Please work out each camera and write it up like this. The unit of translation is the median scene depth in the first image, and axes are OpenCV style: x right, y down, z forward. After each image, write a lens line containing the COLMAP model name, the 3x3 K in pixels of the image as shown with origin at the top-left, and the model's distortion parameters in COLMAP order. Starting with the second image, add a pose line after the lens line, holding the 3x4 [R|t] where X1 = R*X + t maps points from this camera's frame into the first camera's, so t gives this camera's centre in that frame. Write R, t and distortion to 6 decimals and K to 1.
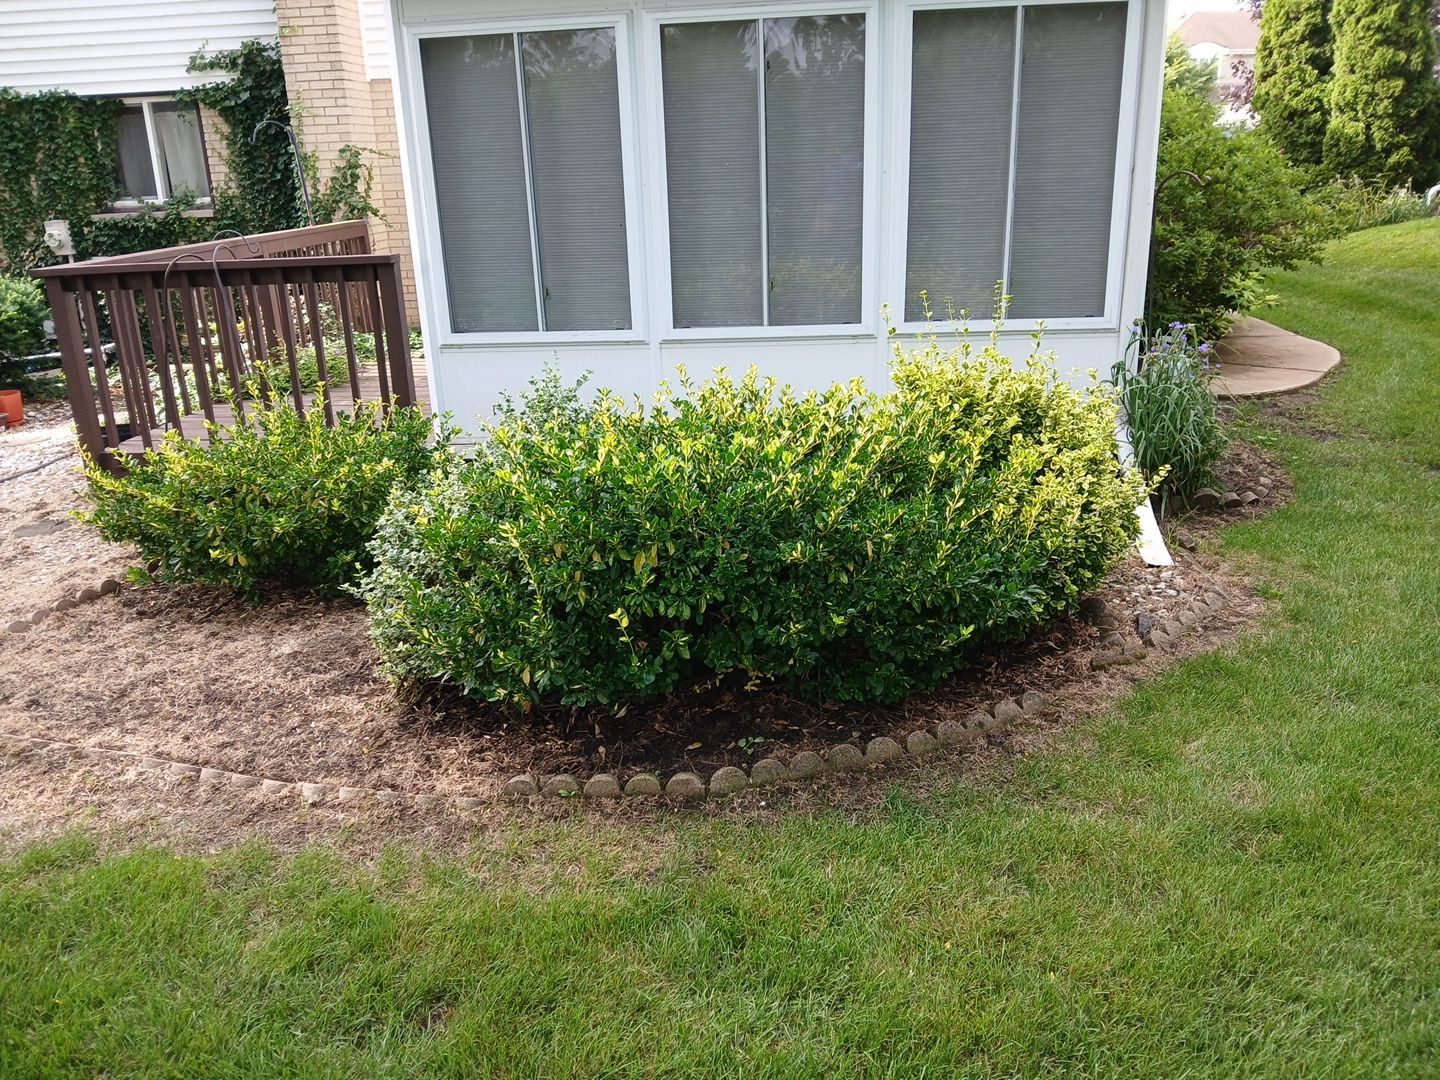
lens RADIAL K [[1110.1, 0, 728.7], [0, 1110.1, 552.0], [0, 0, 1]] dist [0.032931, -0.070160]
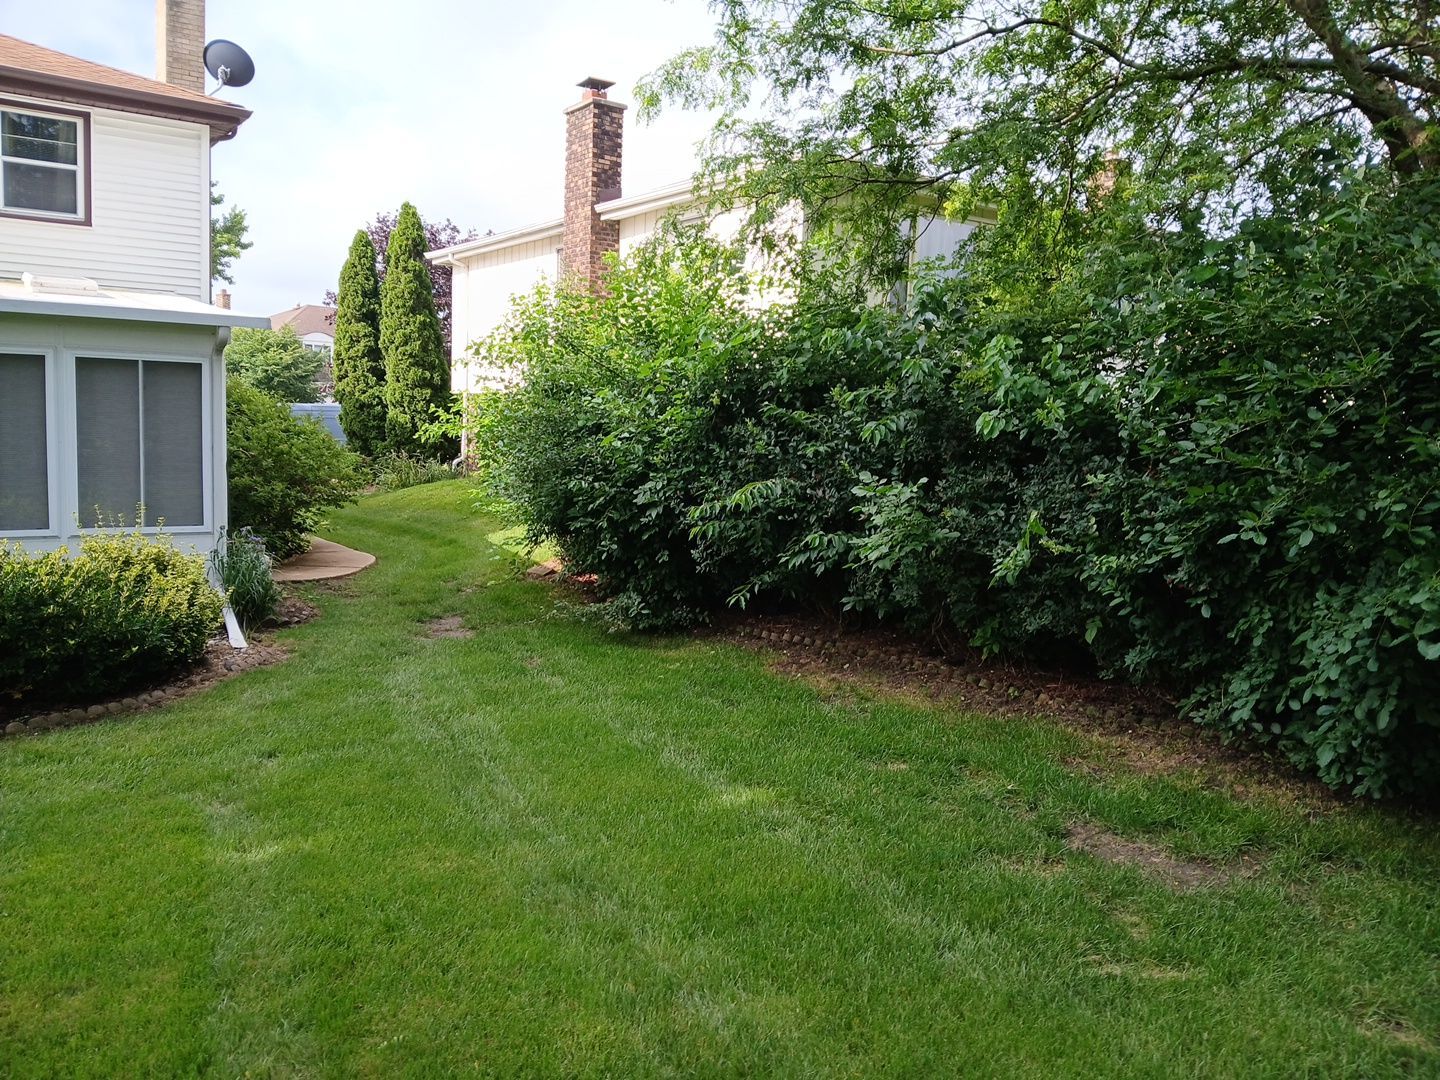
lens RADIAL K [[1110.1, 0, 728.7], [0, 1110.1, 552.0], [0, 0, 1]] dist [0.032931, -0.070160]
pose [[0.752828, -0.010905, 0.658127, -0.141632], [0.155454, 0.974523, -0.161676, 0.169708], [-0.639597, 0.224023, 0.735343, -0.574420]]
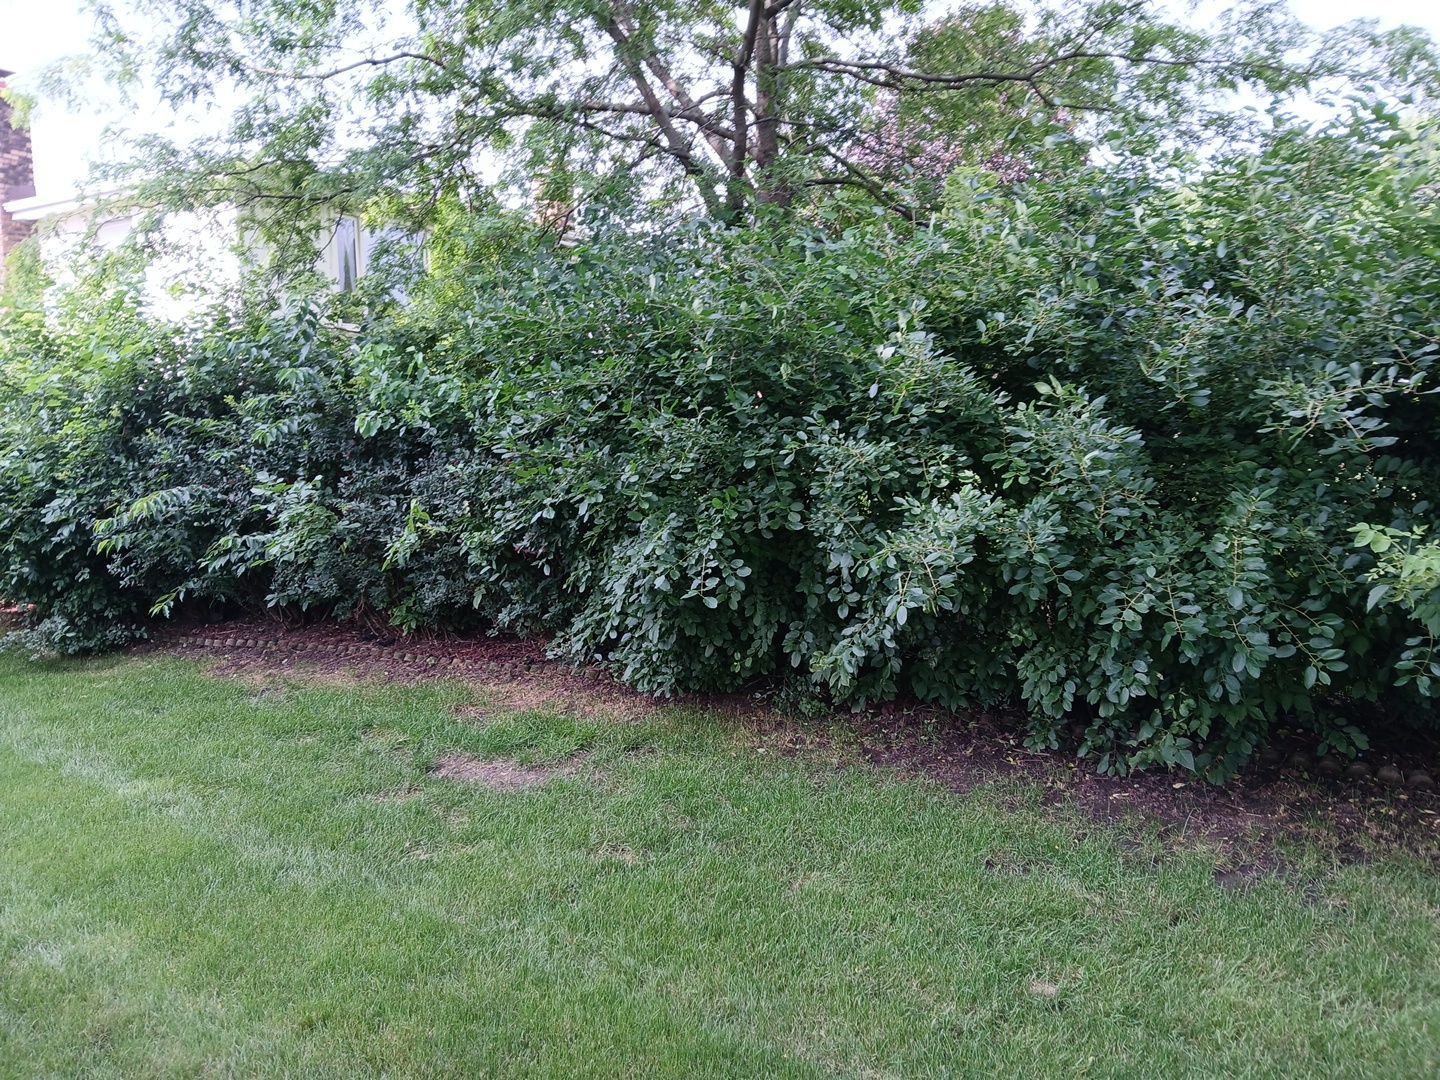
lens RADIAL K [[1110.1, 0, 728.7], [0, 1110.1, 552.0], [0, 0, 1]] dist [0.032931, -0.070160]
pose [[0.426598, -0.070330, 0.901703, -0.178917], [0.295661, 0.953042, -0.065544, 0.251601], [-0.854751, 0.294559, 0.427359, -0.812621]]
